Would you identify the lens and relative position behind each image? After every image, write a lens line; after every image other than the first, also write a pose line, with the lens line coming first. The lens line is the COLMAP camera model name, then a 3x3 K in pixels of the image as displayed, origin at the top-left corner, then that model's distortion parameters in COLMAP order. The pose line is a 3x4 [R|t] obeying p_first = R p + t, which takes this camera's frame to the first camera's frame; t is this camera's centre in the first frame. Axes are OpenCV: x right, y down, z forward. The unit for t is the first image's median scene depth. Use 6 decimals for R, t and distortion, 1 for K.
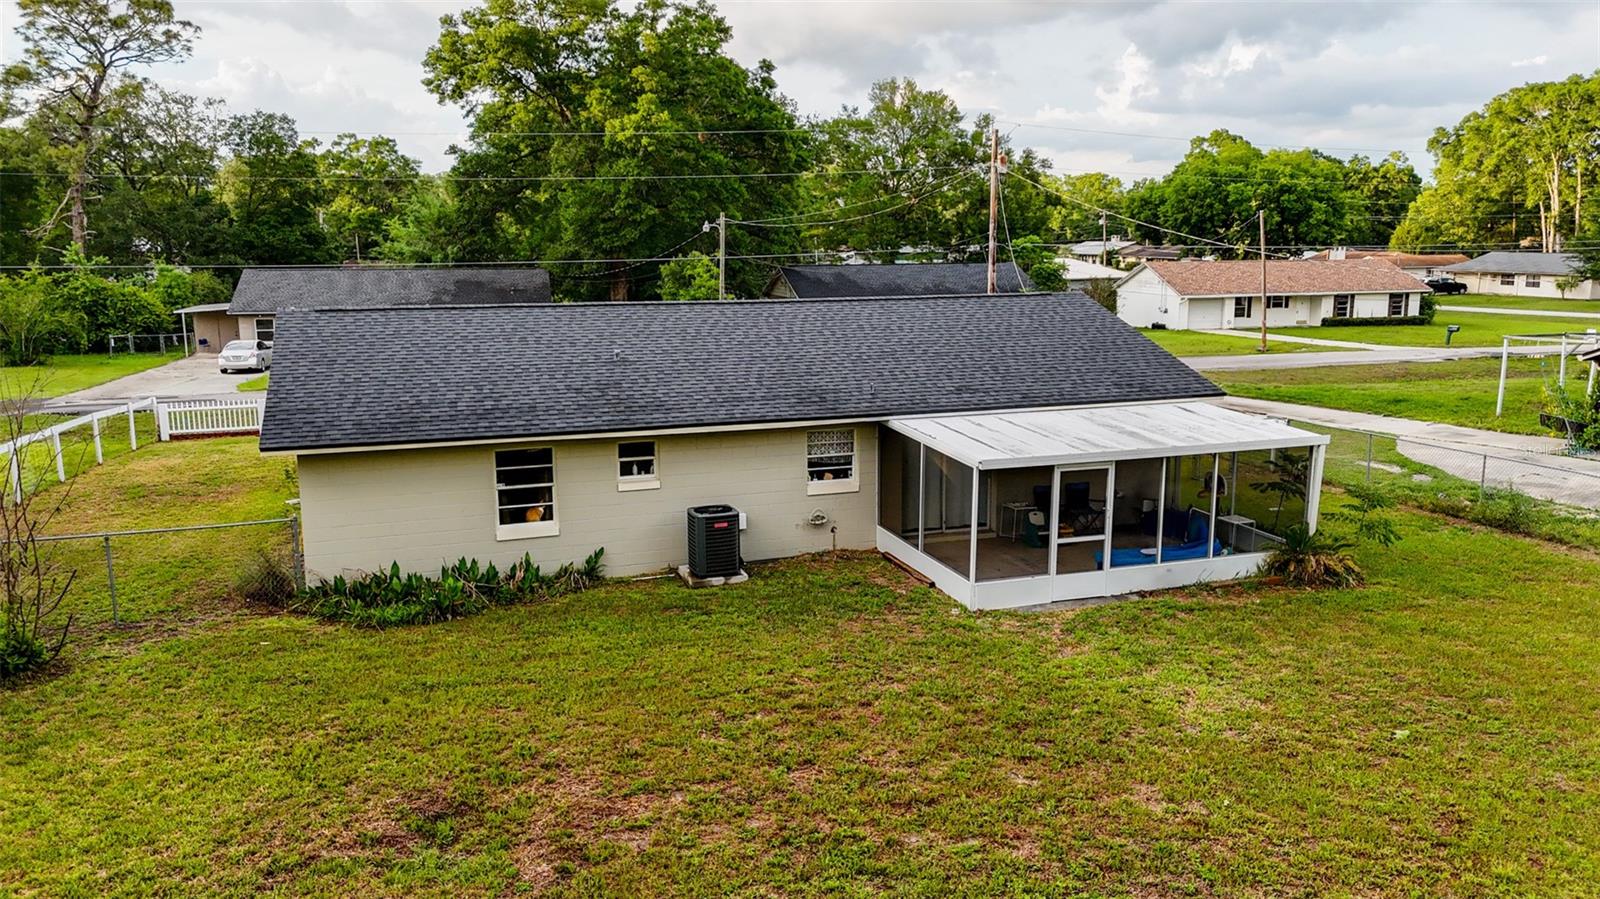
lens RADIAL K [[1184.6, 0, 804.4], [0, 1184.6, 452.8], [0, 0, 1]] dist [0.074506, -0.075249]
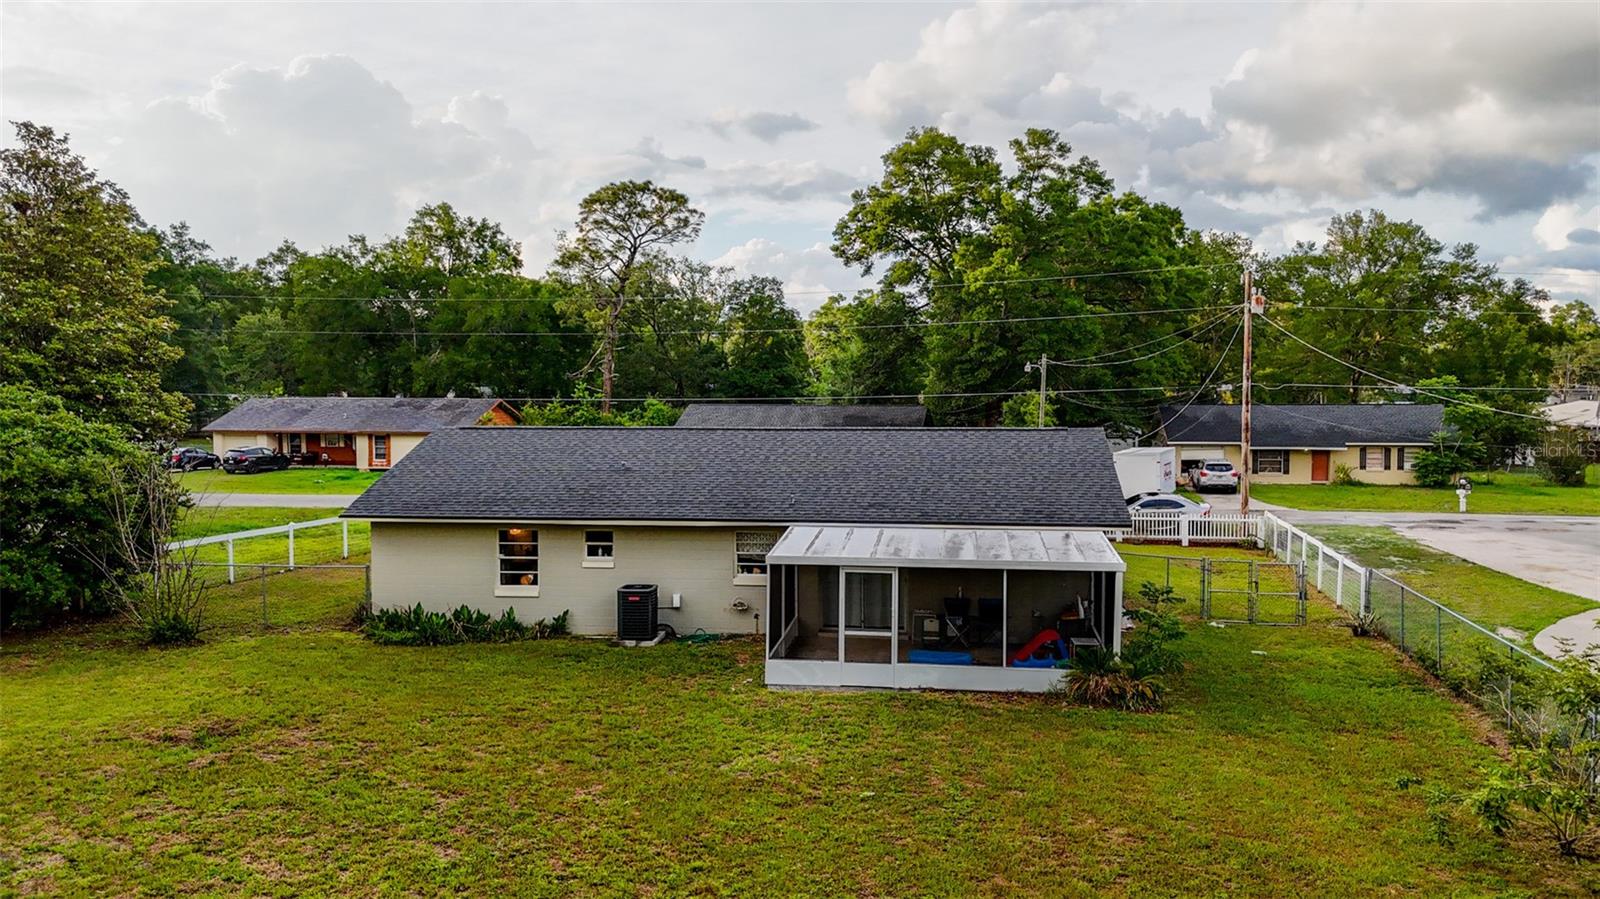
lens RADIAL K [[1189.7, 0, 802.4], [0, 1189.7, 449.1], [0, 0, 1]] dist [0.058009, -0.046084]
pose [[0.891746, 0.028005, -0.451669, 0.197593], [-0.081757, 0.991630, -0.099931, 0.004542], [0.445089, 0.126040, 0.886572, -0.021455]]
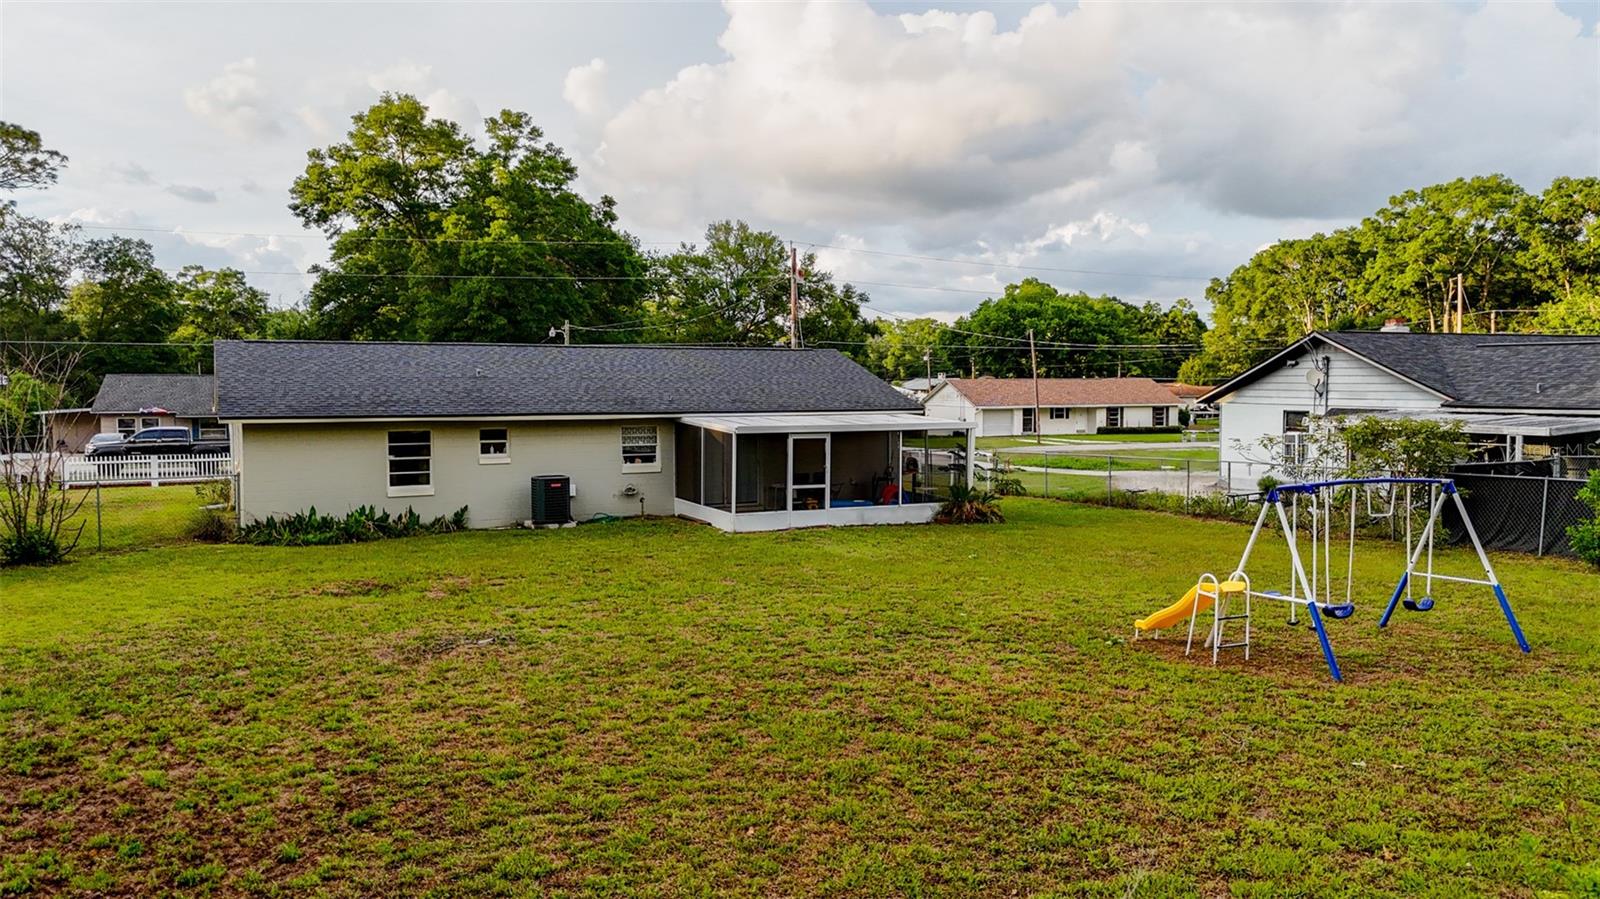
lens RADIAL K [[1189.7, 0, 802.4], [0, 1189.7, 449.1], [0, 0, 1]] dist [0.058009, -0.046084]
pose [[0.992470, -0.003891, 0.122424, 0.013434], [0.019025, 0.992262, -0.122698, 0.058474], [-0.120999, 0.124103, 0.984864, -0.122981]]
